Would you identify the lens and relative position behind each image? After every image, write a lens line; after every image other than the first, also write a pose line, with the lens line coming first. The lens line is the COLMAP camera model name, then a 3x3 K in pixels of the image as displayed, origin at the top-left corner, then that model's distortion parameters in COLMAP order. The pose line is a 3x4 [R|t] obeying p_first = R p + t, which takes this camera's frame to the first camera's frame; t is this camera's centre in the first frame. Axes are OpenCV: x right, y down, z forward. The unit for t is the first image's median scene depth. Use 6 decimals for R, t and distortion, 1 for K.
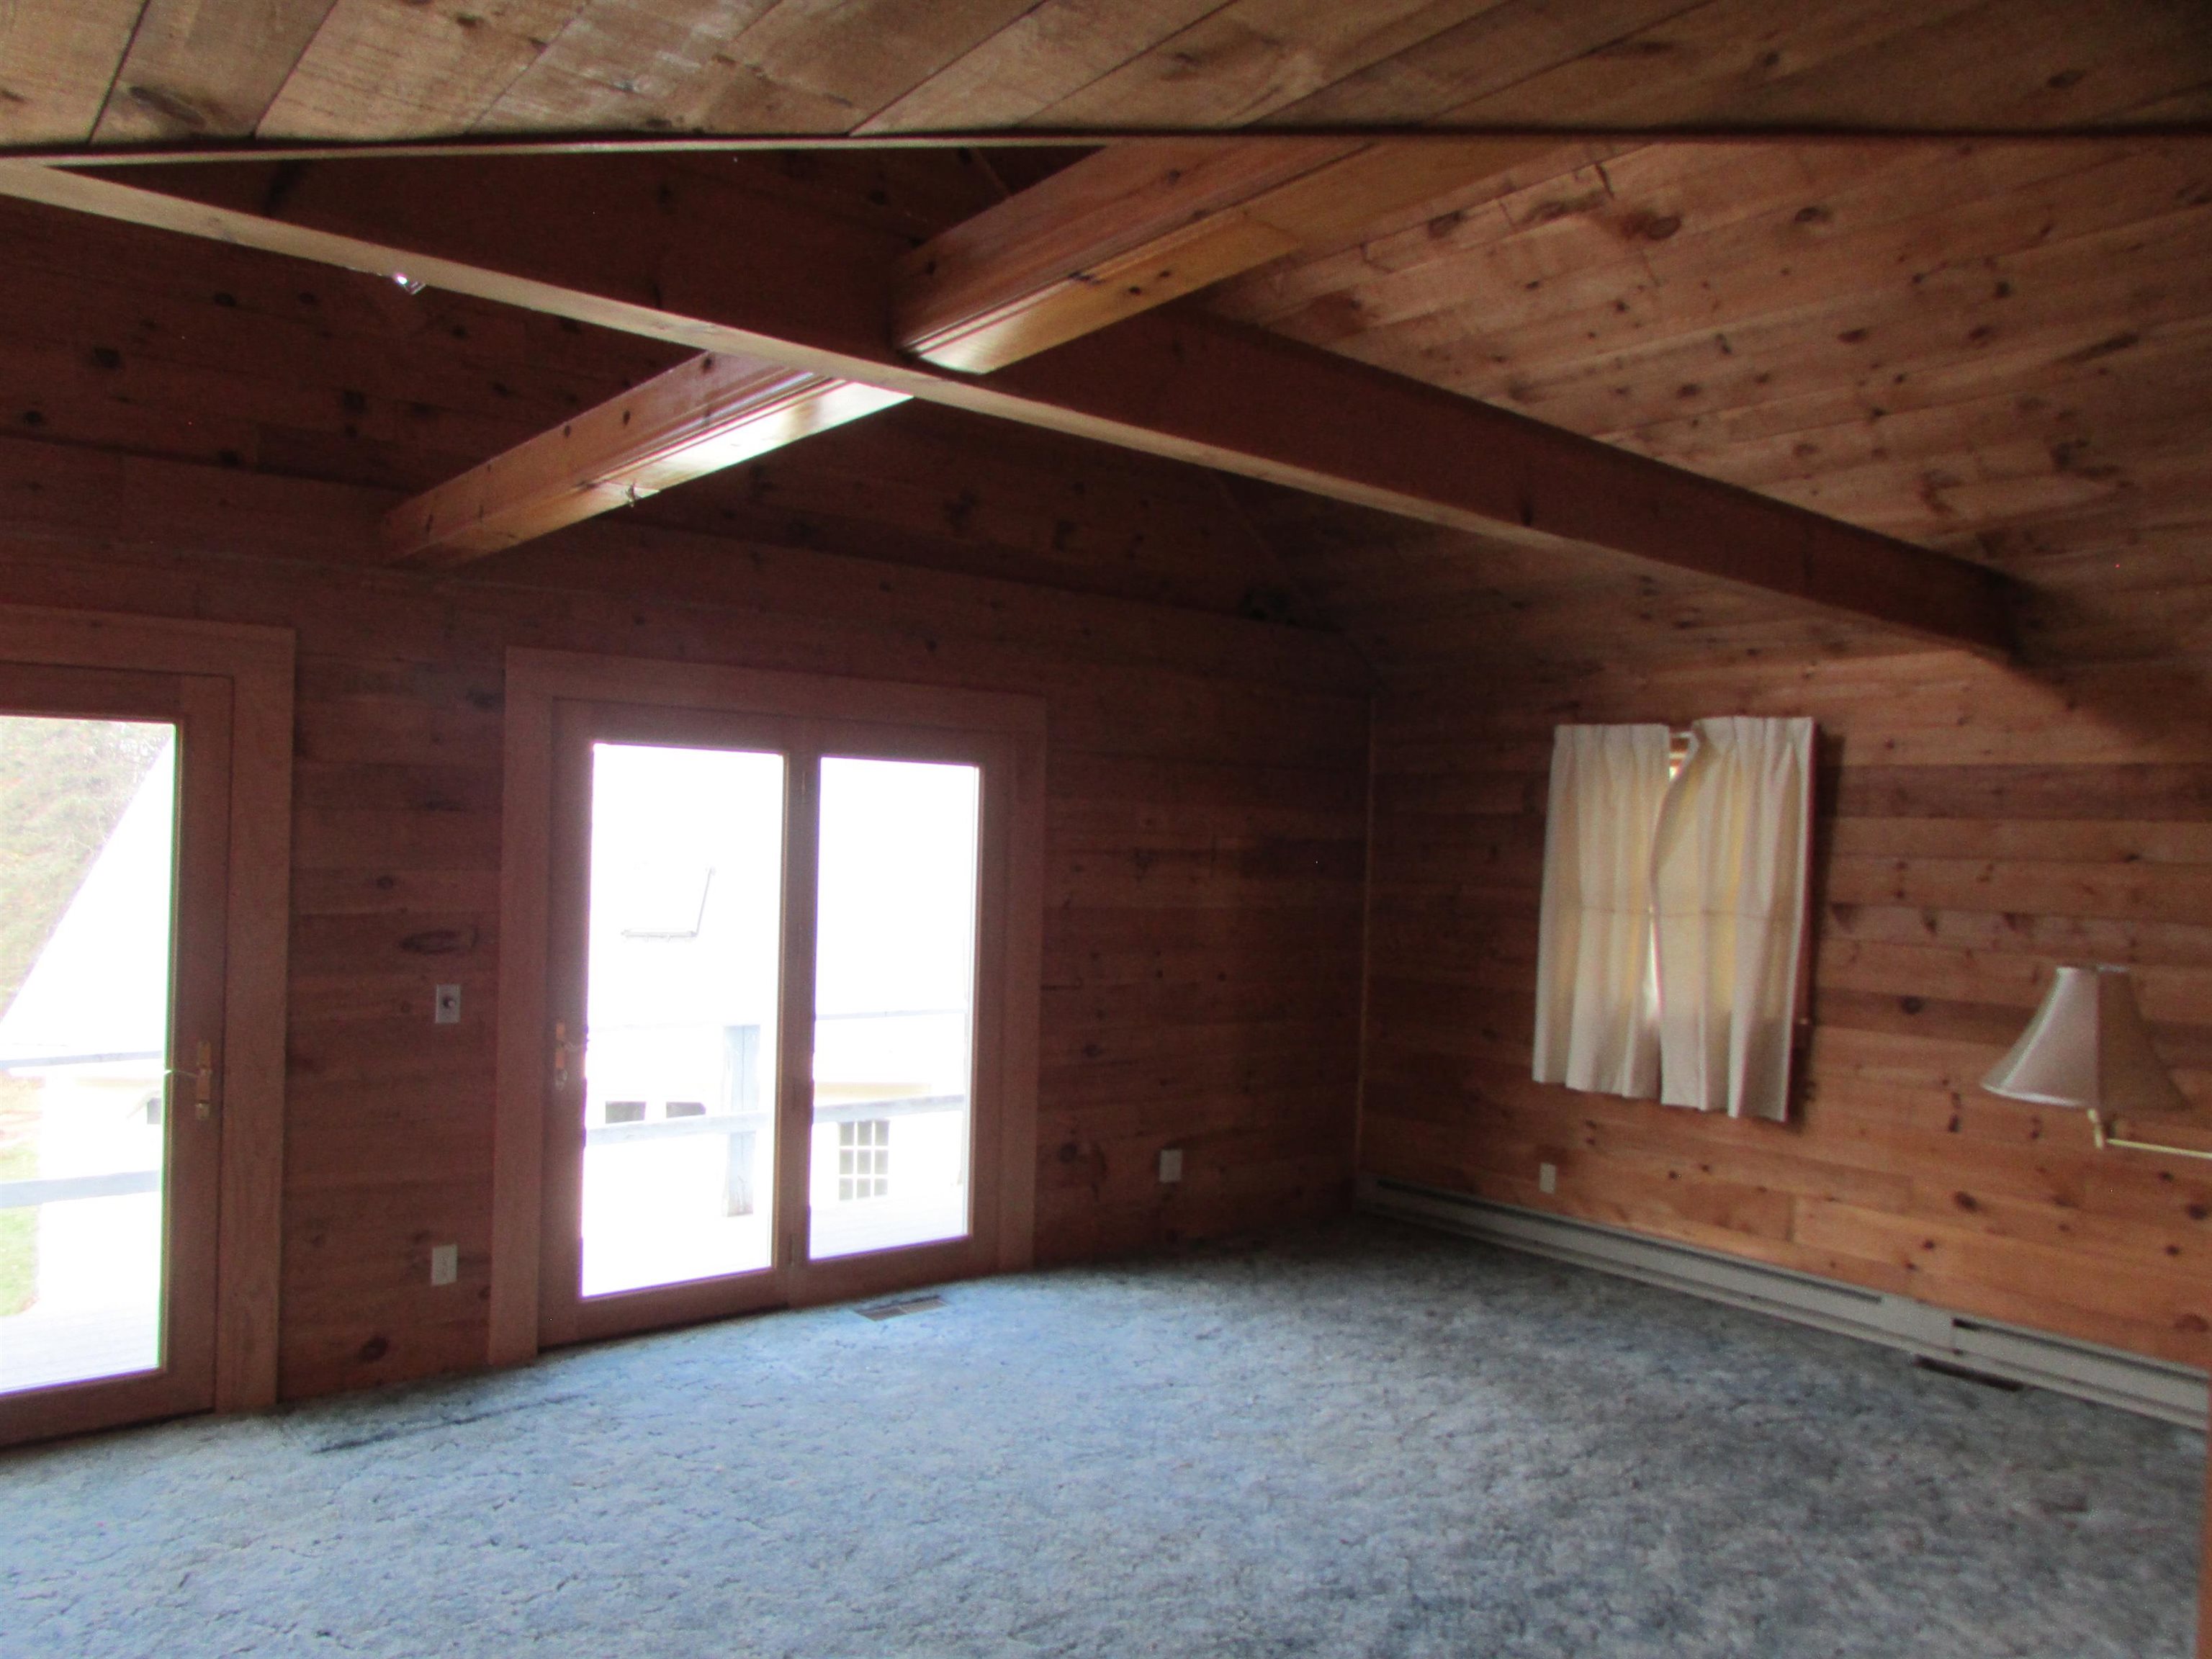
lens RADIAL K [[1619.0, 0, 1100.2], [0, 1619.0, 826.2], [0, 0, 1]] dist [0.004596, -0.000606]
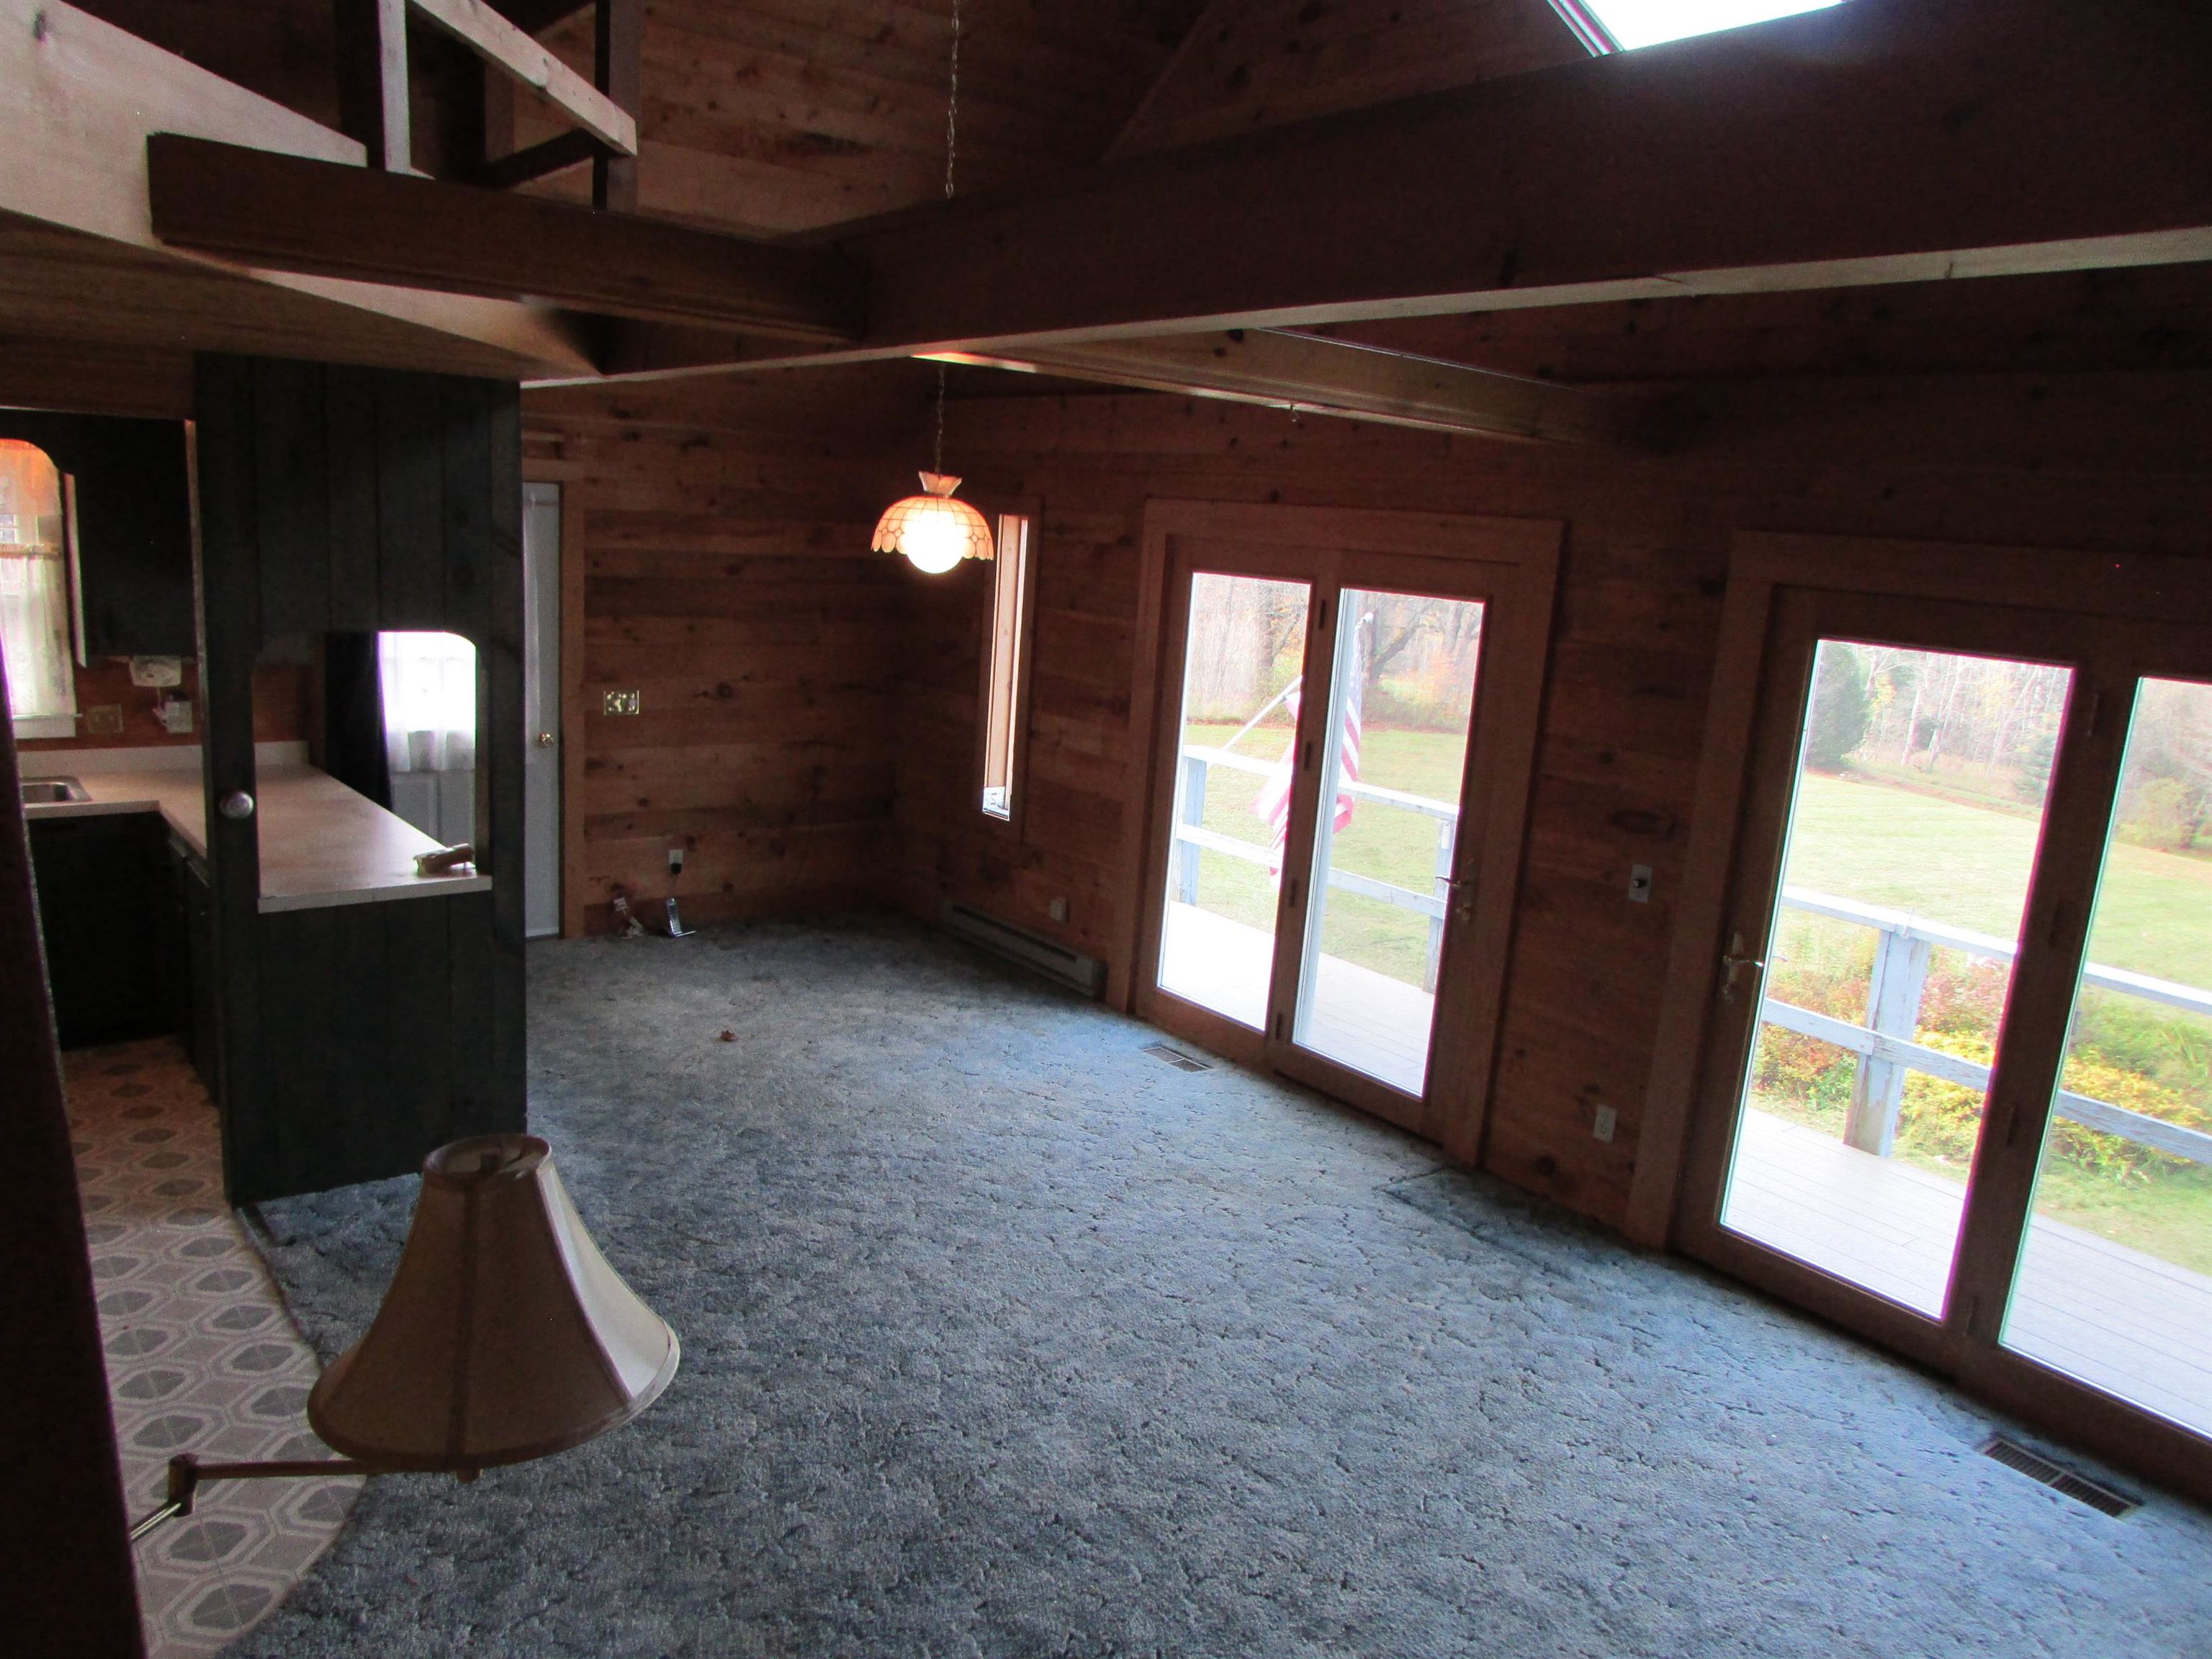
lens RADIAL K [[1619.0, 0, 1121.3], [0, 1619.0, 847.4], [0, 0, 1]] dist [0.004596, -0.000606]
pose [[-0.014796, 0.168285, -0.985627, 0.590223], [-0.079701, 0.982400, 0.168931, -0.058646], [0.996709, 0.081055, -0.001123, 0.644927]]
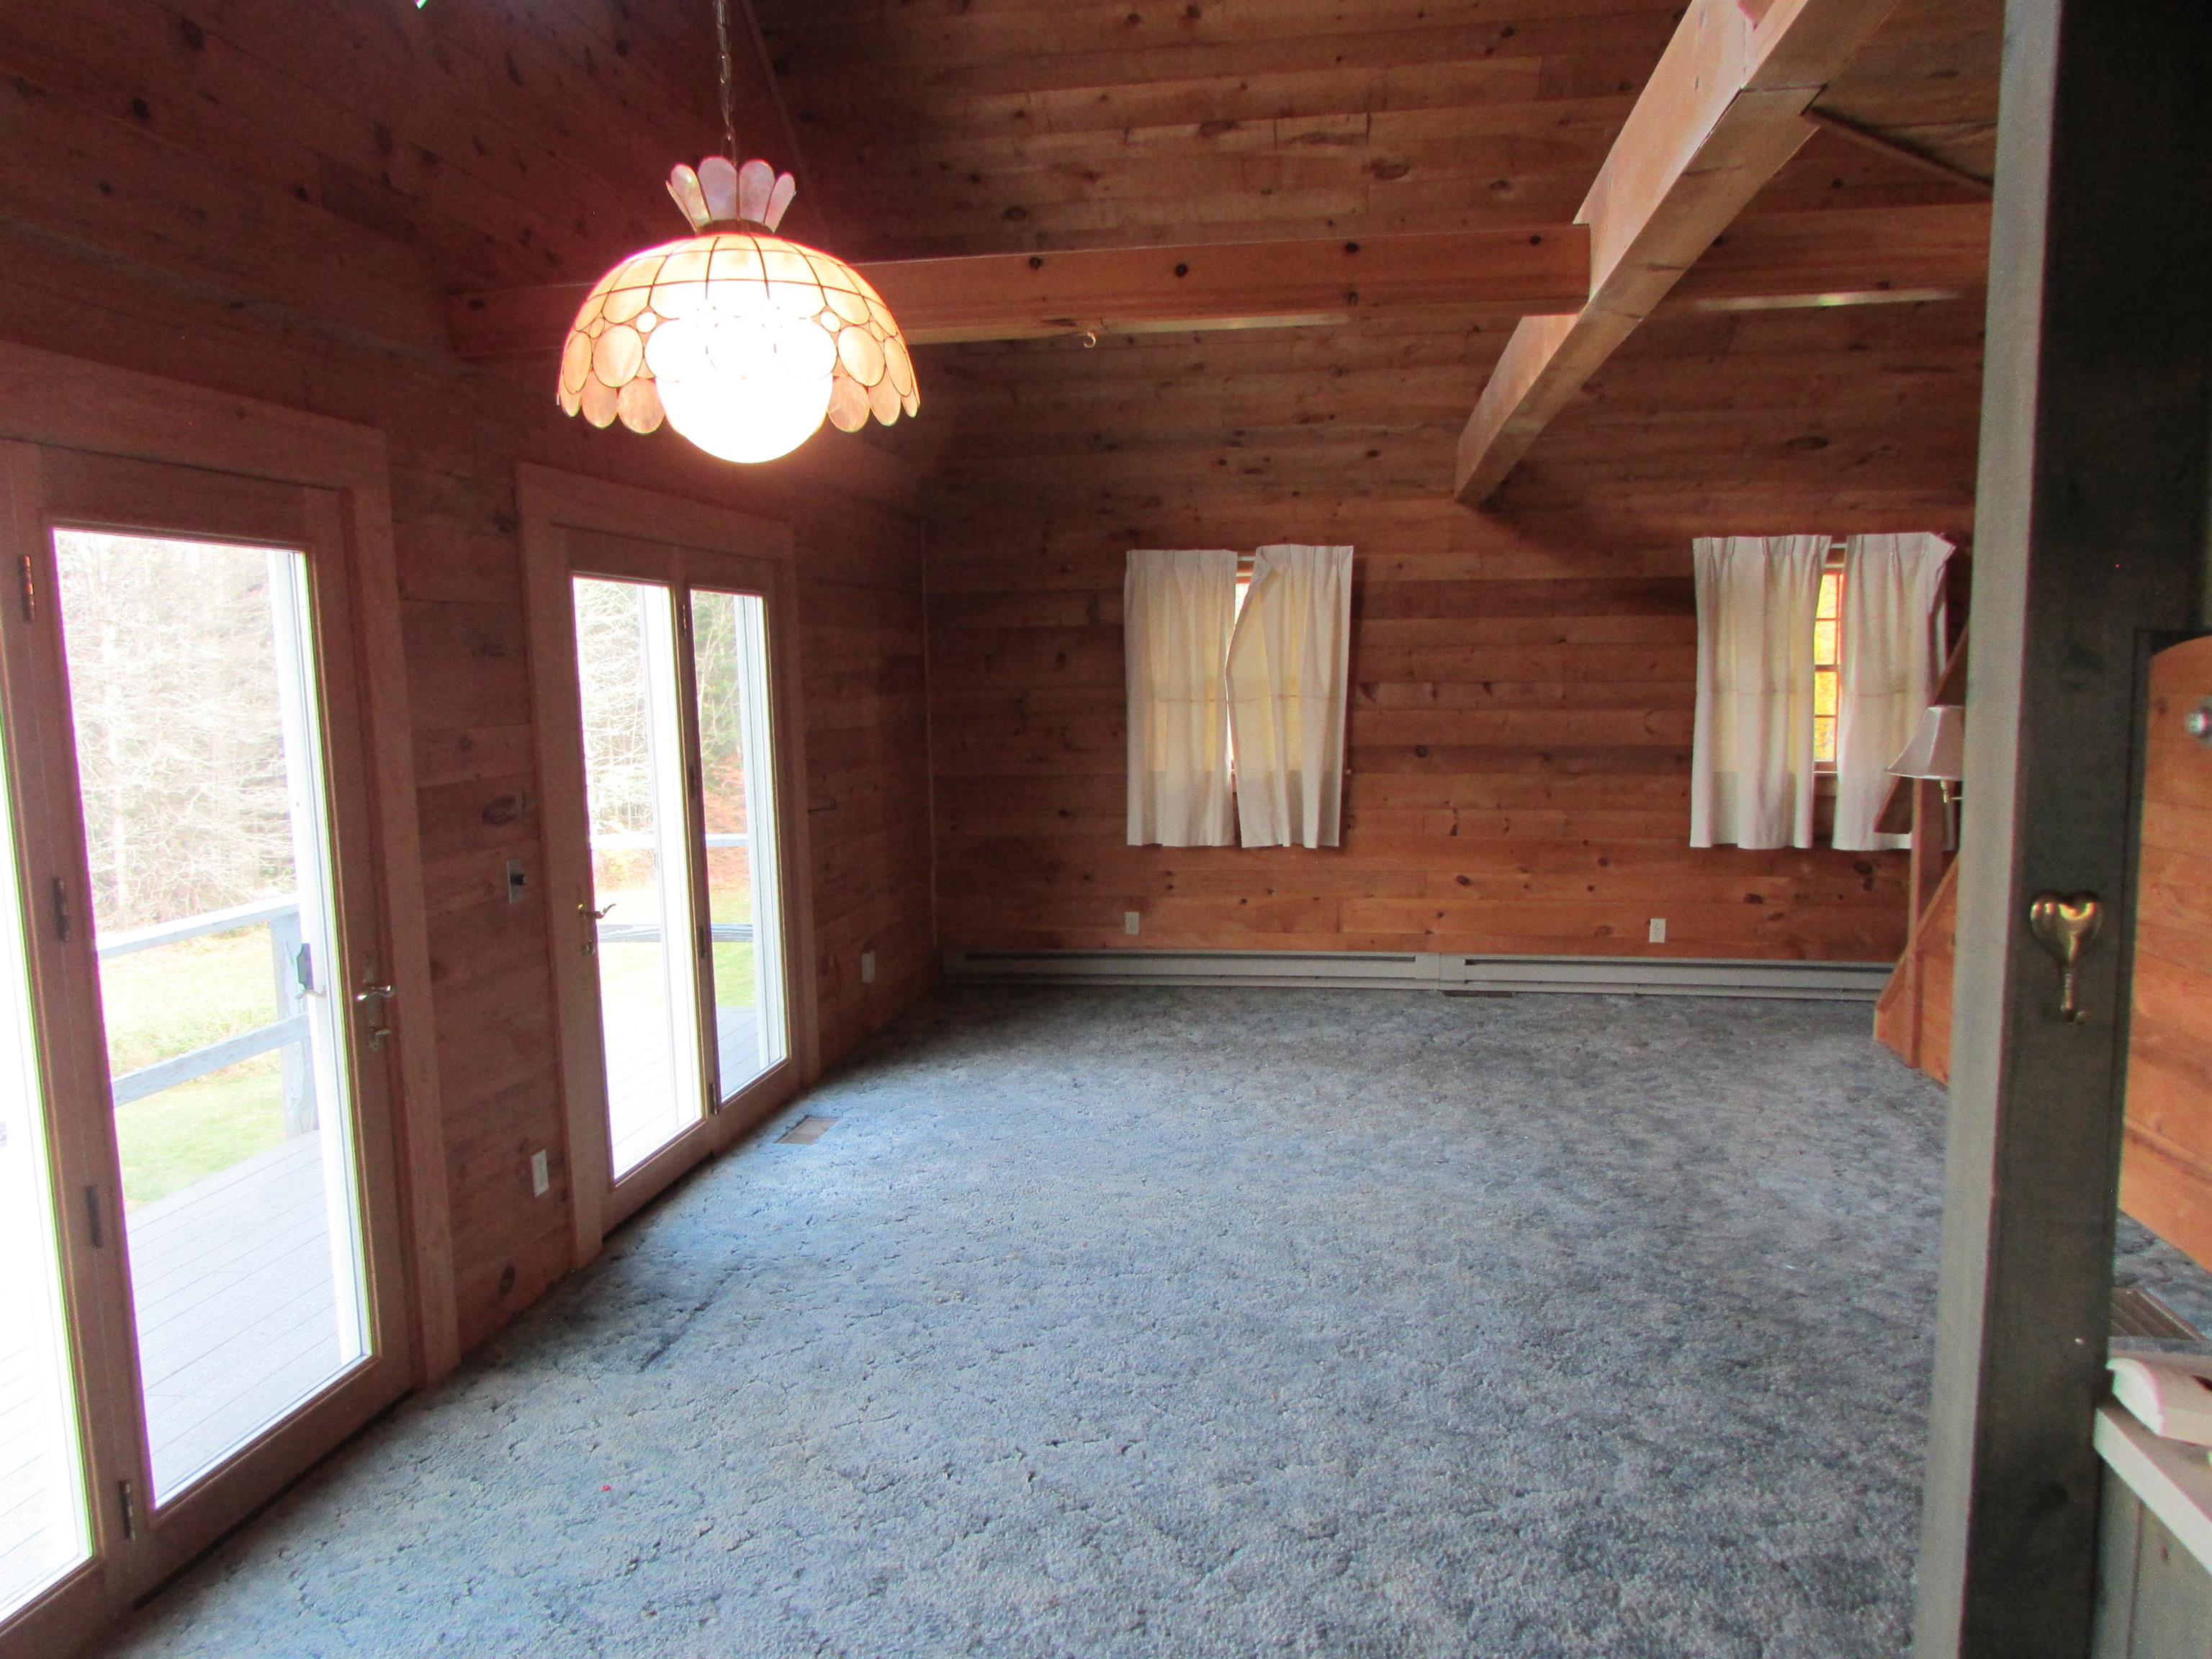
lens RADIAL K [[1619.0, 0, 1088.5], [0, 1619.0, 787.6], [0, 0, 1]] dist [0.004596, -0.000606]
pose [[0.747722, -0.096197, 0.657007, -0.711241], [0.035757, 0.993848, 0.104822, -0.018381], [-0.663048, -0.054885, 0.746562, 0.150107]]
